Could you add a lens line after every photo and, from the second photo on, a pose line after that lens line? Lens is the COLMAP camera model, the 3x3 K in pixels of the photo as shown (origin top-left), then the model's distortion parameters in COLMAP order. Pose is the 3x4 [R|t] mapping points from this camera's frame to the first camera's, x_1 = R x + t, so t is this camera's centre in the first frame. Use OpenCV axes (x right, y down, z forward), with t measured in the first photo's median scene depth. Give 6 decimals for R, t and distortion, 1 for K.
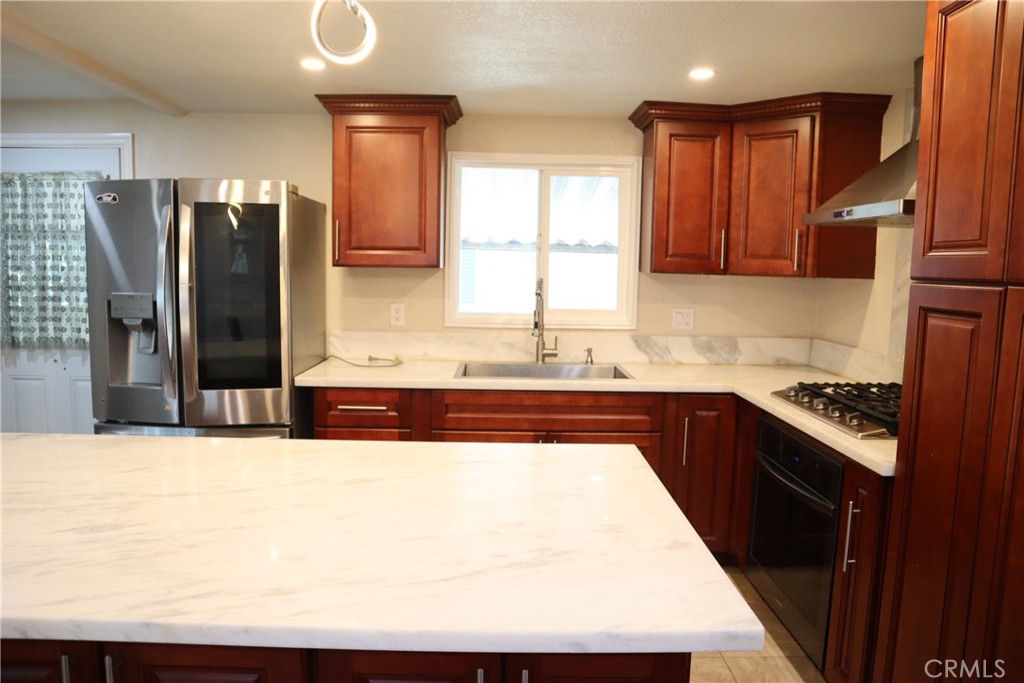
lens RADIAL K [[714.9, 0, 509.2], [0, 714.9, 344.5], [0, 0, 1]] dist [-0.131684, 0.088446]
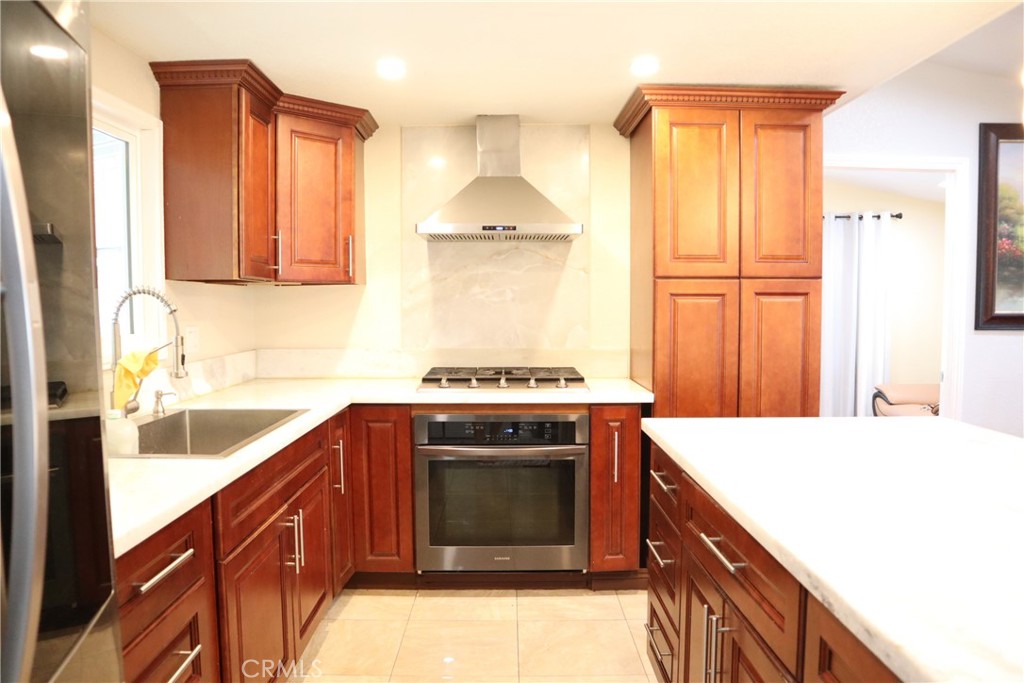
lens RADIAL K [[714.9, 0, 509.2], [0, 714.9, 344.5], [0, 0, 1]] dist [-0.131684, 0.088446]
pose [[-0.000586, -0.078854, 0.996886, -0.586211], [0.113164, 0.990477, 0.078414, -0.057619], [-0.993576, 0.112857, 0.008343, 0.719604]]
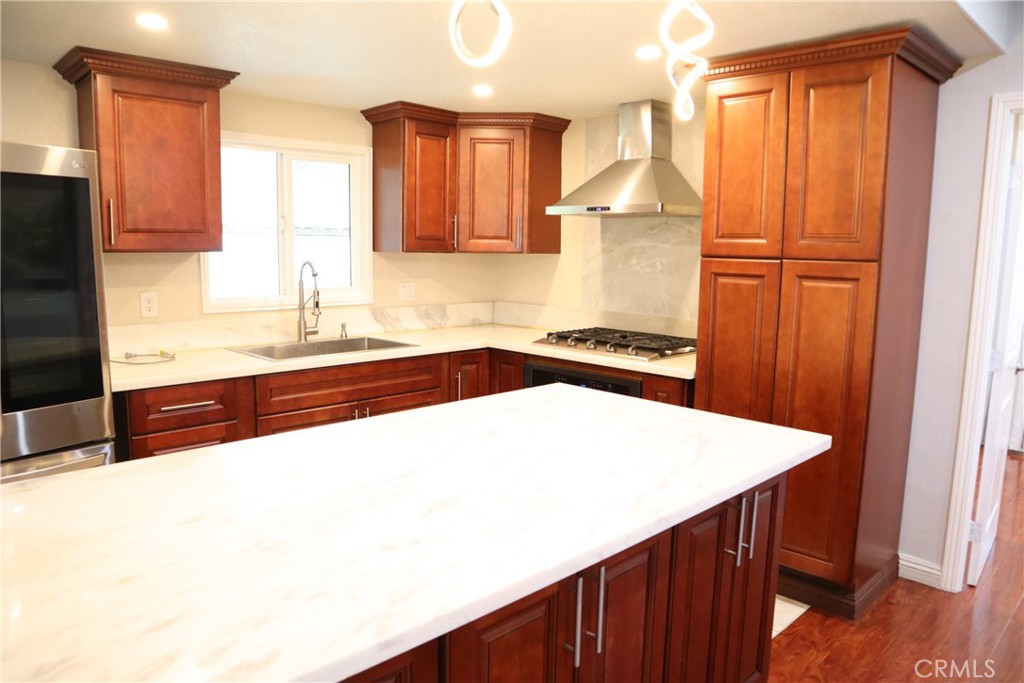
lens RADIAL K [[714.9, 0, 509.2], [0, 714.9, 344.5], [0, 0, 1]] dist [-0.131684, 0.088446]
pose [[0.721338, -0.100618, 0.685235, -0.484041], [0.075692, 0.994917, 0.066411, -0.016747], [-0.688435, 0.003962, 0.725288, 0.055082]]
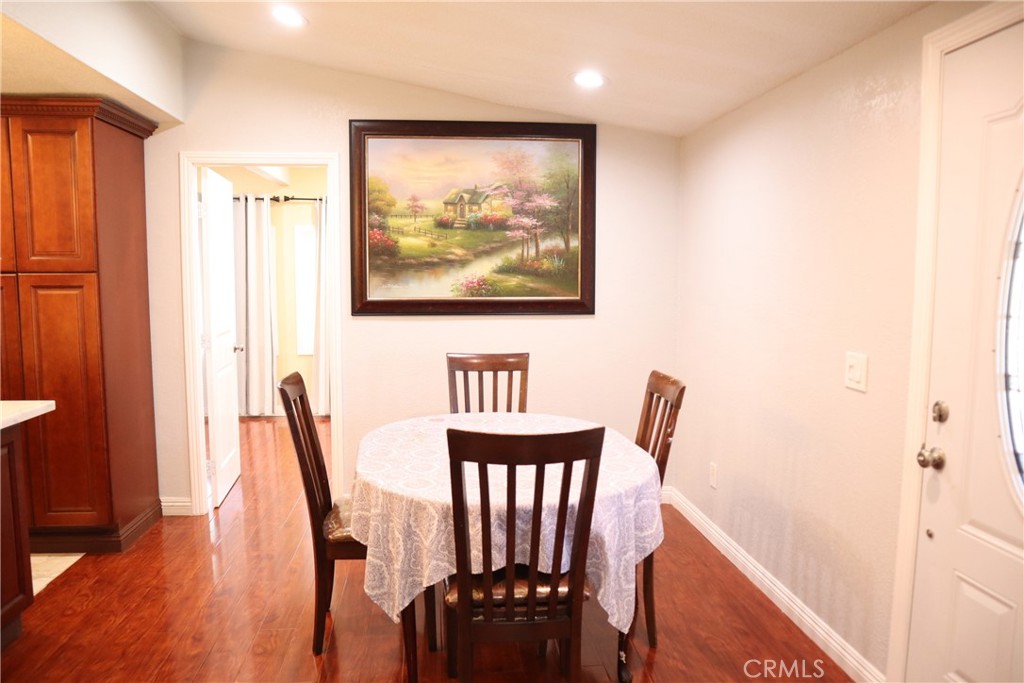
lens RADIAL K [[714.9, 0, 509.2], [0, 714.9, 344.5], [0, 0, 1]] dist [-0.131684, 0.088446]
pose [[-0.097218, -0.121152, 0.987862, -0.710252], [0.103239, 0.985981, 0.131081, 0.007164], [-0.989894, 0.114729, -0.083348, -0.162919]]
